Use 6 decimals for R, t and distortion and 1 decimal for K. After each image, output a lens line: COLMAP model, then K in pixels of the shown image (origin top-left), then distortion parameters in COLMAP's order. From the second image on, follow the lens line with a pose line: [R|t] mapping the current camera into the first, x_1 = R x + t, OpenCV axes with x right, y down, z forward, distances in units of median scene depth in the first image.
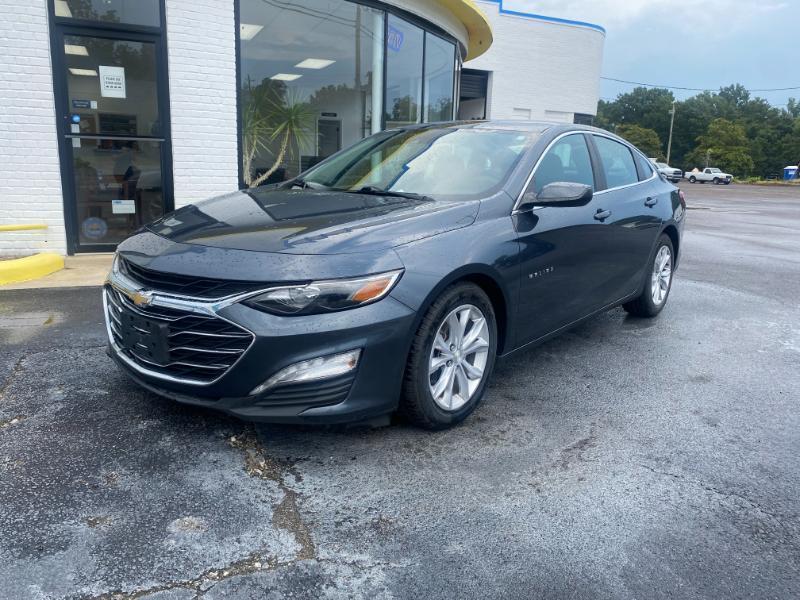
lens RADIAL K [[598.4, 0, 400.0], [0, 598.4, 300.0], [0, 0, 1]] dist [0.000921, -0.000134]
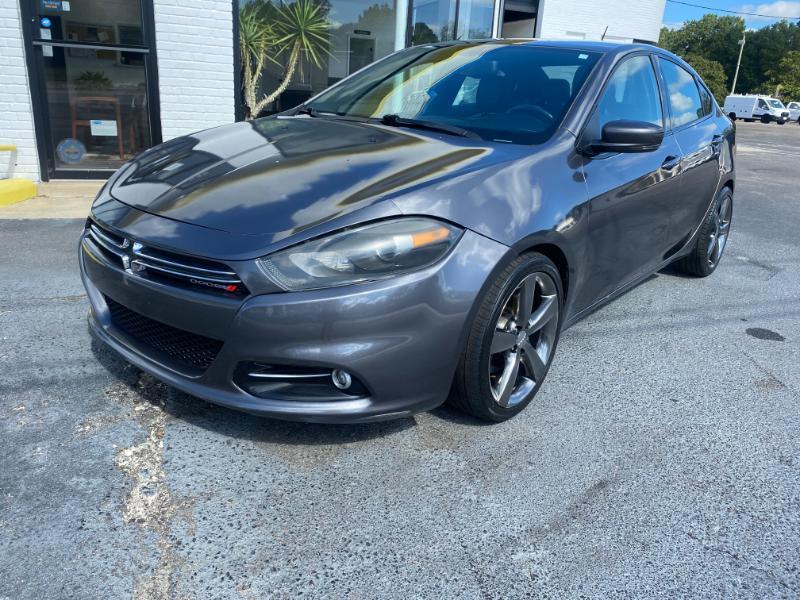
lens RADIAL K [[600.5, 0, 405.5], [0, 600.5, 293.5], [0, 0, 1]] dist [0.000076, -0.001454]
pose [[0.997446, 0.048636, -0.052304, 0.033250], [-0.043036, 0.993716, 0.103330, -0.019924], [0.057001, -0.100815, 0.993271, 0.101727]]
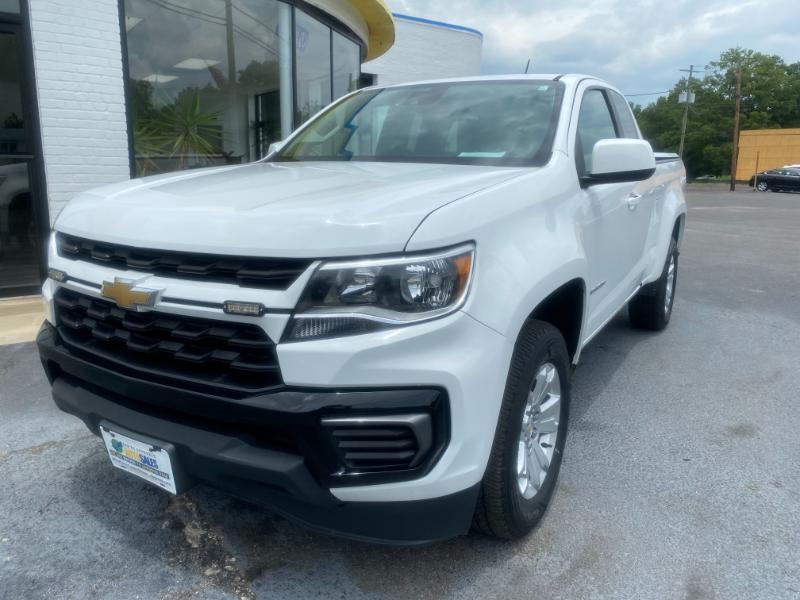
lens RADIAL K [[598.1, 0, 389.2], [0, 598.1, 300.9], [0, 0, 1]] dist [-0.000141, 0.000002]
pose [[0.981129, -0.057883, 0.184488, -0.072509], [0.058282, 0.998295, 0.003264, -0.041730], [-0.184363, 0.007550, 0.982829, 0.109892]]
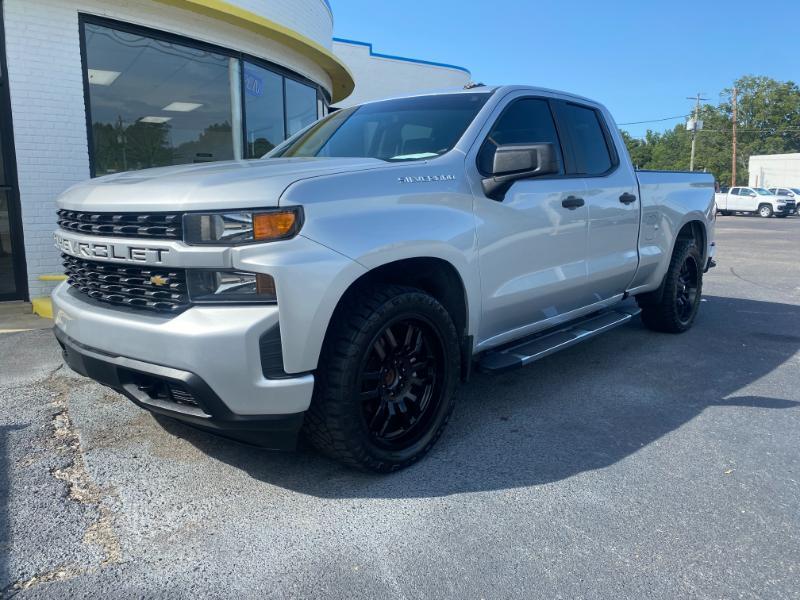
lens RADIAL K [[601.1, 0, 400.0], [0, 601.1, 300.0], [0, 0, 1]] dist [0.000630, 0.000952]
pose [[0.984909, -0.059976, 0.162351, 0.055402], [0.068969, 0.996348, -0.050329, 0.008460], [-0.158740, 0.060767, 0.985449, -0.056196]]
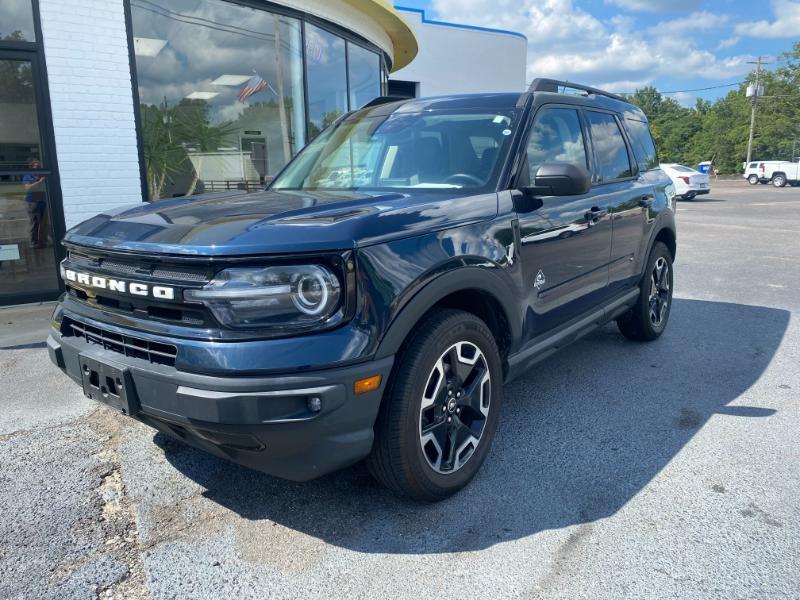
lens RADIAL K [[600.5, 0, 405.5], [0, 600.5, 293.5], [0, 0, 1]] dist [0.000076, -0.001454]
pose [[0.991960, -0.070802, 0.104892, 0.008358], [0.073887, 0.996932, -0.025815, -0.028092], [-0.102742, 0.033357, 0.994149, 0.079778]]
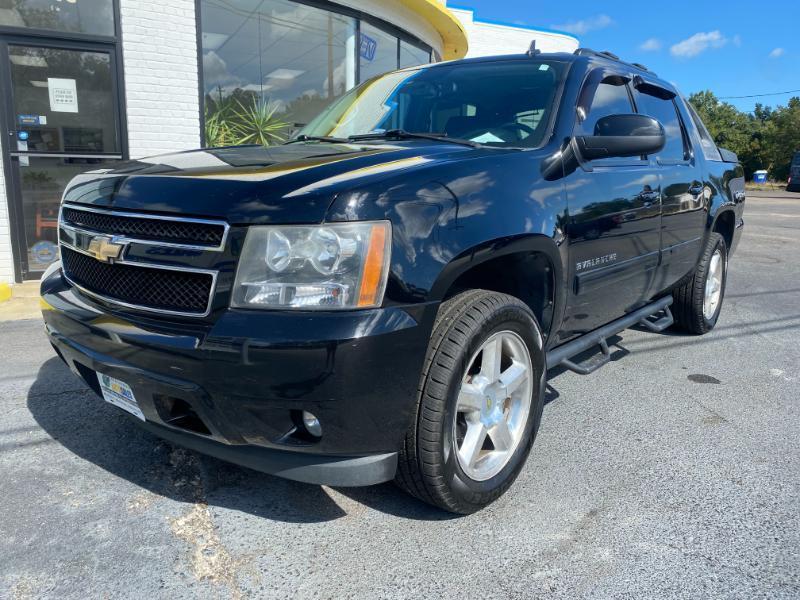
lens RADIAL K [[599.0, 0, 397.0], [0, 599.0, 296.9], [0, 0, 1]] dist [-0.002853, 0.003096]
pose [[0.999356, -0.018473, 0.030767, 0.001203], [0.019013, 0.999669, -0.017350, -0.021464], [-0.030436, 0.017924, 0.999376, 0.052037]]
